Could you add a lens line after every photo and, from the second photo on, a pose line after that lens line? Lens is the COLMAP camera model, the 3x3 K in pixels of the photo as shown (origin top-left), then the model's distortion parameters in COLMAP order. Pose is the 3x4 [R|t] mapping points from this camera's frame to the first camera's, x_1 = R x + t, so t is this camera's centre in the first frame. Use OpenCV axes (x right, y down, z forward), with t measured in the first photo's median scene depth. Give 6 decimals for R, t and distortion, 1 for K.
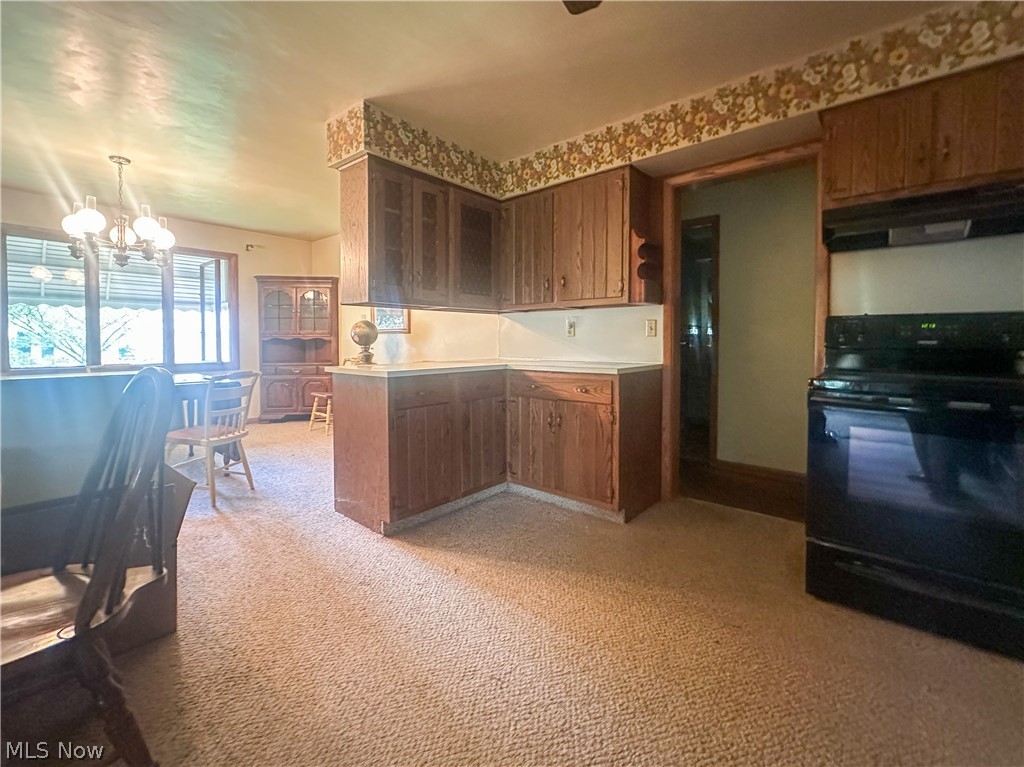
lens RADIAL K [[433.0, 0, 507.0], [0, 433.0, 350.1], [0, 0, 1]] dist [-0.008063, 0.000815]
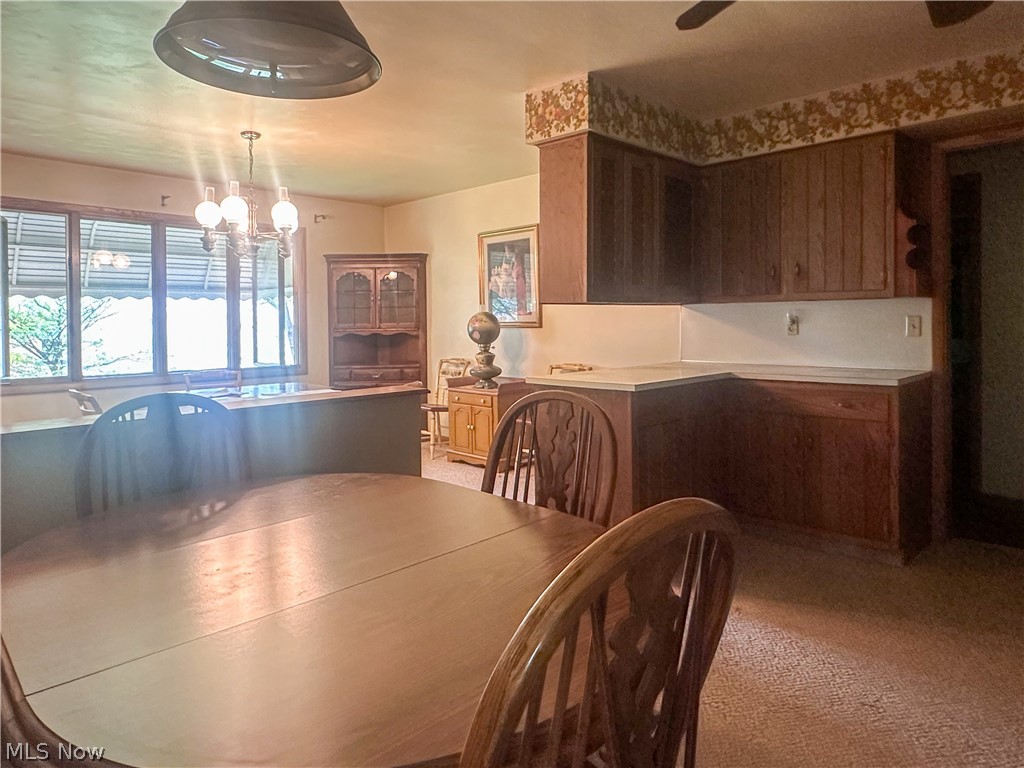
lens RADIAL K [[628.4, 0, 516.4], [0, 628.4, 330.7], [0, 0, 1]] dist [-0.010626, 0.005204]
pose [[0.996587, -0.011050, -0.081811, -0.316744], [0.010182, 0.999887, -0.011019, -0.038007], [0.081924, 0.010148, 0.996587, -0.224632]]
